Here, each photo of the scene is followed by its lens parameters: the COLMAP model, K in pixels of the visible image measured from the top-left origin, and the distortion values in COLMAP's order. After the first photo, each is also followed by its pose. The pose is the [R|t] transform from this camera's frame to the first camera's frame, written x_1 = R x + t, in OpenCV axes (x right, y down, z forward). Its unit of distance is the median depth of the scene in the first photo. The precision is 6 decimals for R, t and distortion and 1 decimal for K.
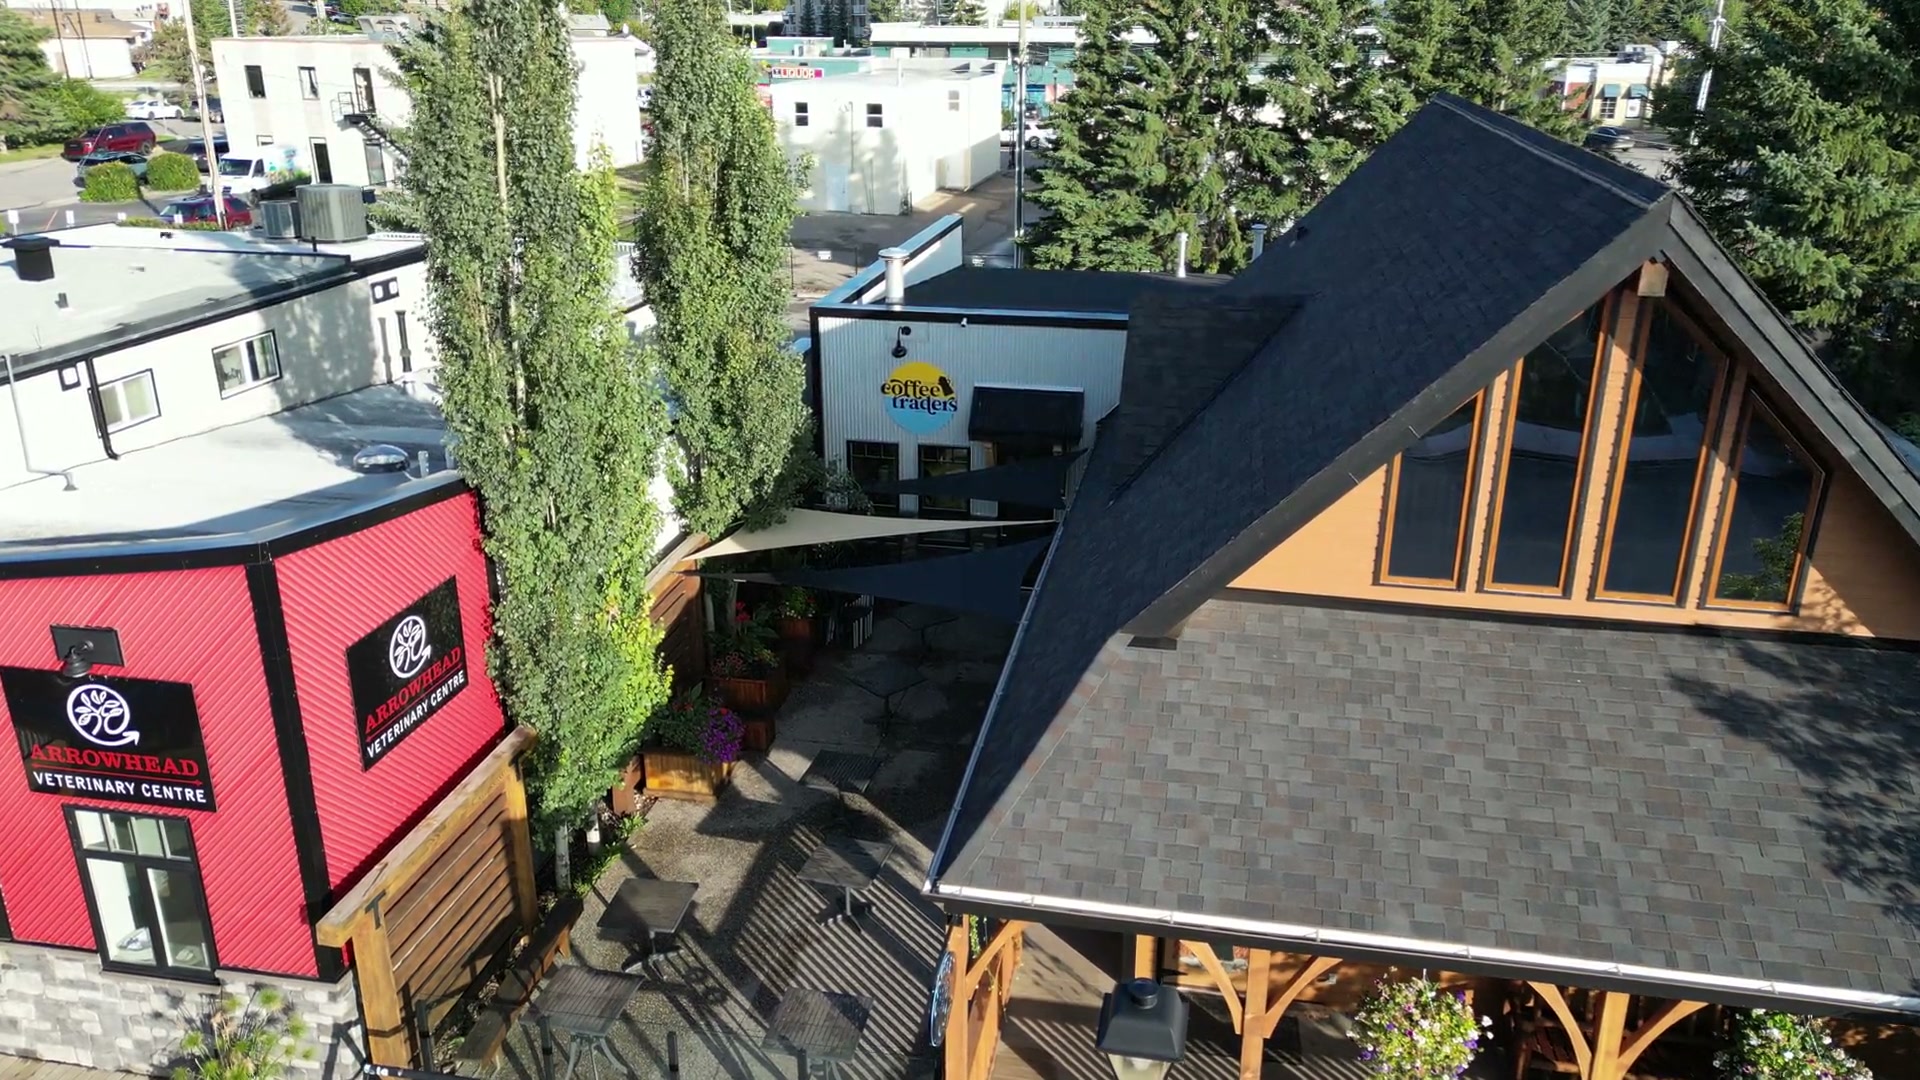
lens RADIAL K [[1403.1, 0, 960.5], [0, 1403.1, 531.2], [0, 0, 1]] dist [0.084661, -0.089258]
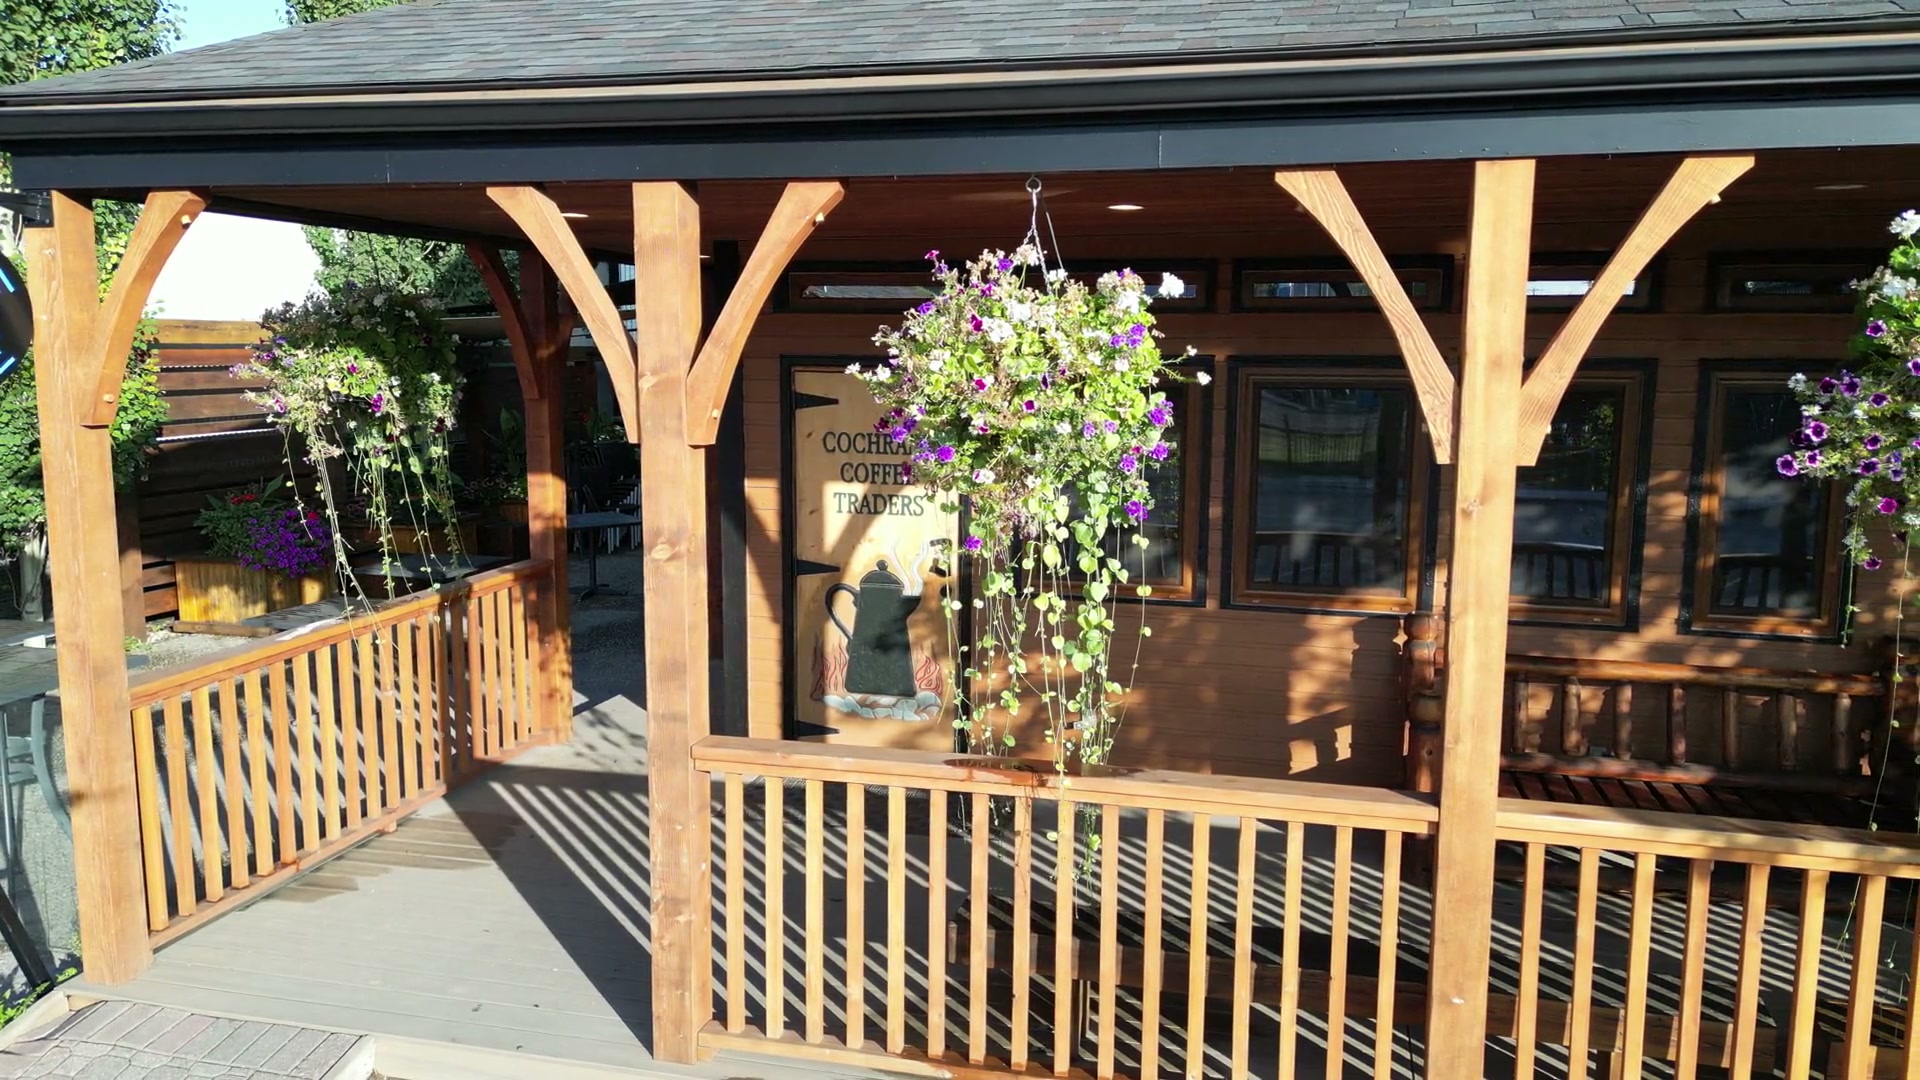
lens RADIAL K [[1403.1, 0, 960.5], [0, 1403.1, 531.2], [0, 0, 1]] dist [0.084661, -0.089258]
pose [[0.998182, 0.013345, -0.058771, 0.154639], [-0.025300, 0.977873, -0.207662, 0.226452], [0.054700, 0.208771, 0.976434, 0.292921]]
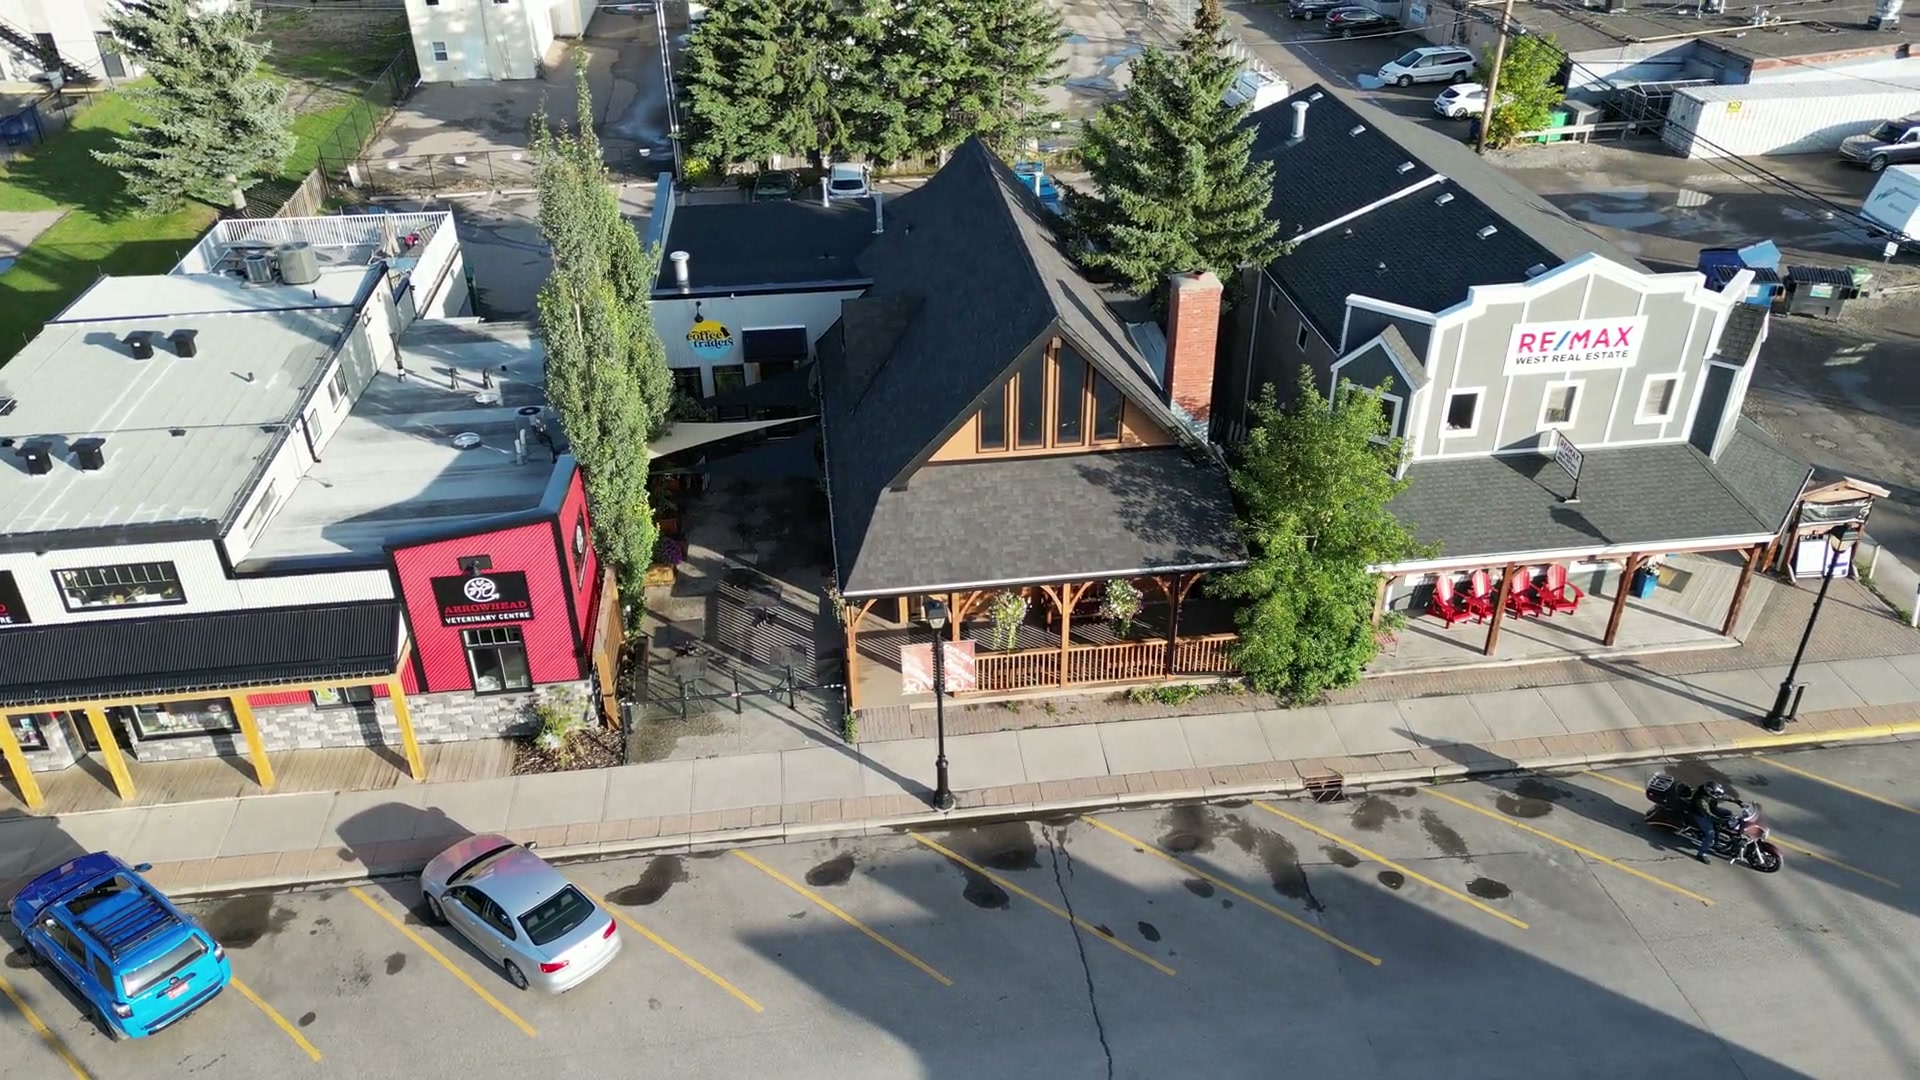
lens RADIAL K [[1403.1, 0, 960.5], [0, 1403.1, 531.2], [0, 0, 1]] dist [0.084661, -0.089258]
pose [[0.950402, -0.171321, 0.259588, -0.242199], [0.117595, 0.970597, 0.210032, -0.207644], [-0.287938, -0.169089, 0.942603, -0.815145]]
